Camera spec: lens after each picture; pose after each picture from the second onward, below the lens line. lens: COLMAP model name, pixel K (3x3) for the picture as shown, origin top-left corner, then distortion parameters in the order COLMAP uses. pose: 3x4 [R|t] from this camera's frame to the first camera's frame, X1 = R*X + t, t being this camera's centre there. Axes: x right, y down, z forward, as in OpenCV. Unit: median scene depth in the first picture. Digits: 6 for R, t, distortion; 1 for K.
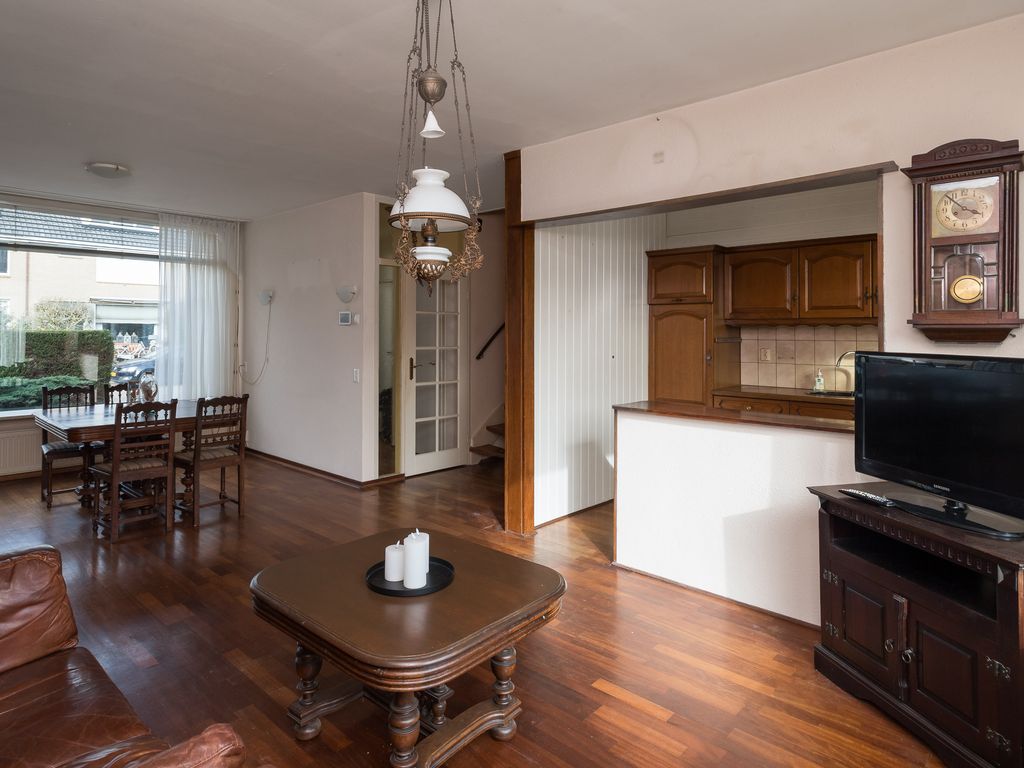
lens RADIAL K [[637.5, 0, 573.0], [0, 637.5, 329.6], [0, 0, 1]] dist [-0.002256, 0.003309]
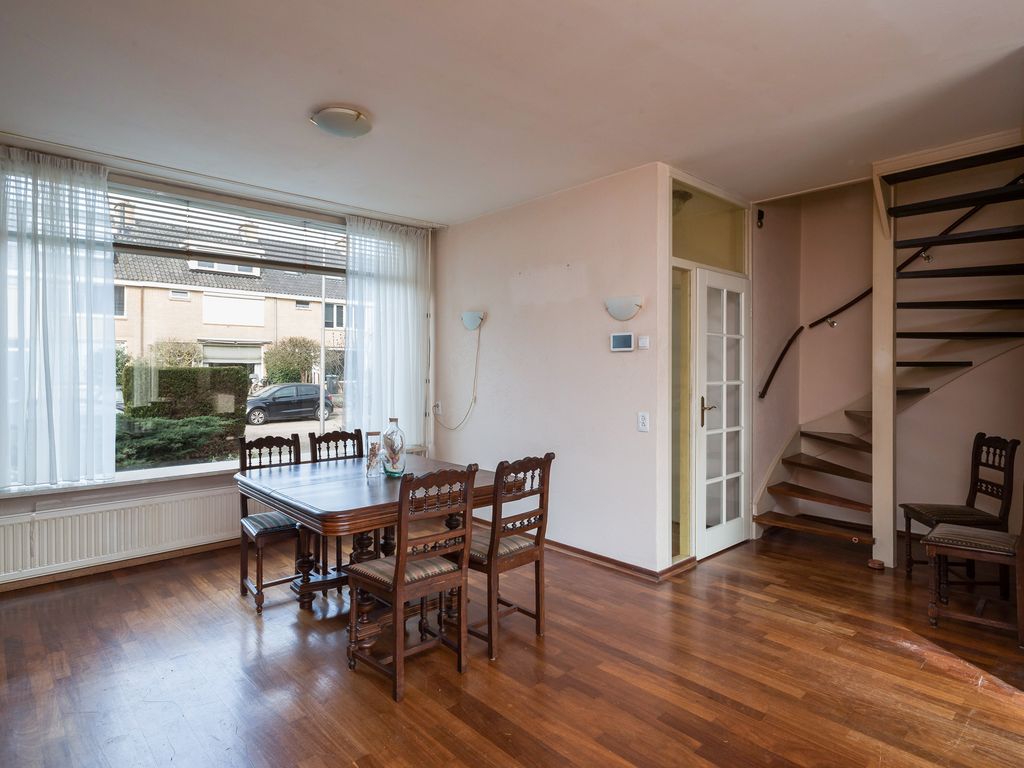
lens RADIAL K [[637.5, 0, 591.1], [0, 637.5, 367.8], [0, 0, 1]] dist [-0.002256, 0.003309]
pose [[0.995812, -0.006109, -0.091225, -0.312844], [0.006299, 0.999979, 0.001793, 0.009578], [0.091212, -0.002360, 0.995829, 0.267218]]
